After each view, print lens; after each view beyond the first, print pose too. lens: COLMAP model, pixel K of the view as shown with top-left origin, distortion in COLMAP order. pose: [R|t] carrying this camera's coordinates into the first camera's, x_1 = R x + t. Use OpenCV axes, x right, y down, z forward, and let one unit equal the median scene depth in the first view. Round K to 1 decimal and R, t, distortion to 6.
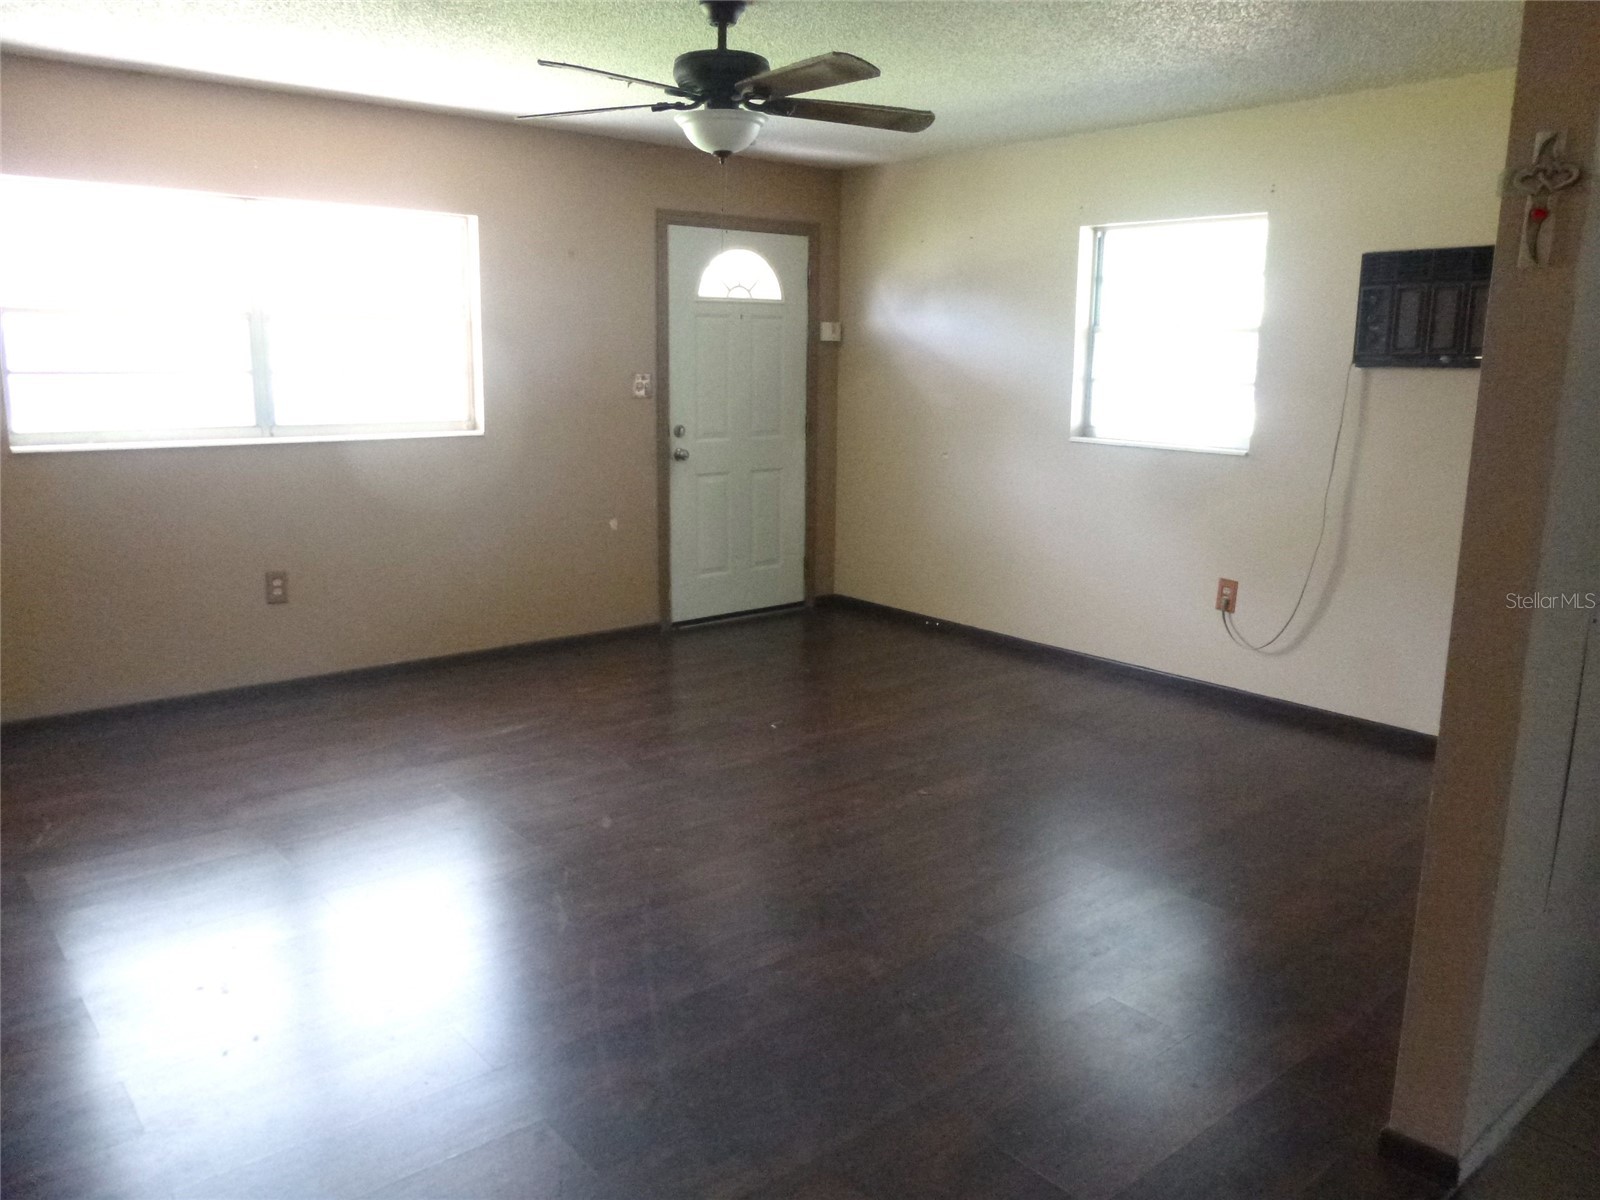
lens RADIAL K [[1205.7, 0, 796.1], [0, 1205.7, 609.9], [0, 0, 1]] dist [-0.072001, 0.064334]
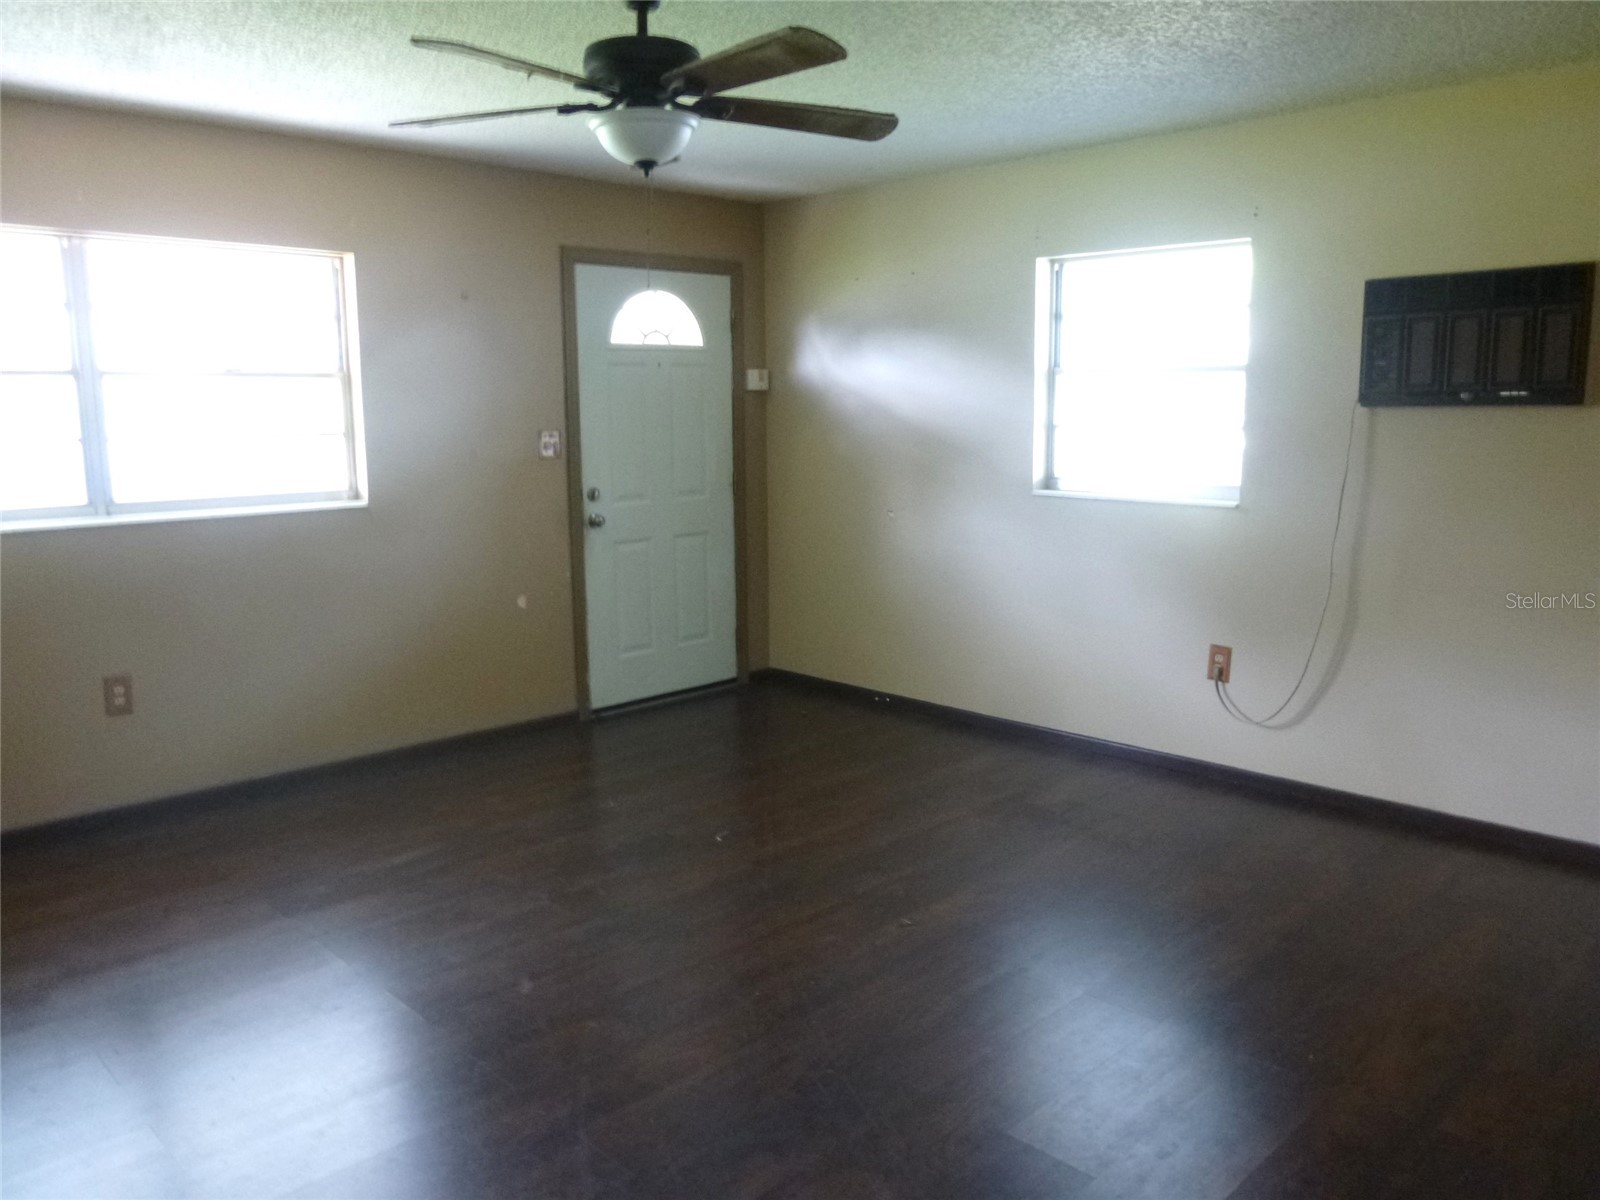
lens RADIAL K [[1205.7, 0, 796.1], [0, 1205.7, 609.9], [0, 0, 1]] dist [-0.072001, 0.064334]
pose [[0.996609, -0.033130, 0.075312, -0.021281], [0.036096, 0.998612, -0.038363, -0.029050], [-0.073937, 0.040951, 0.996422, 0.130380]]
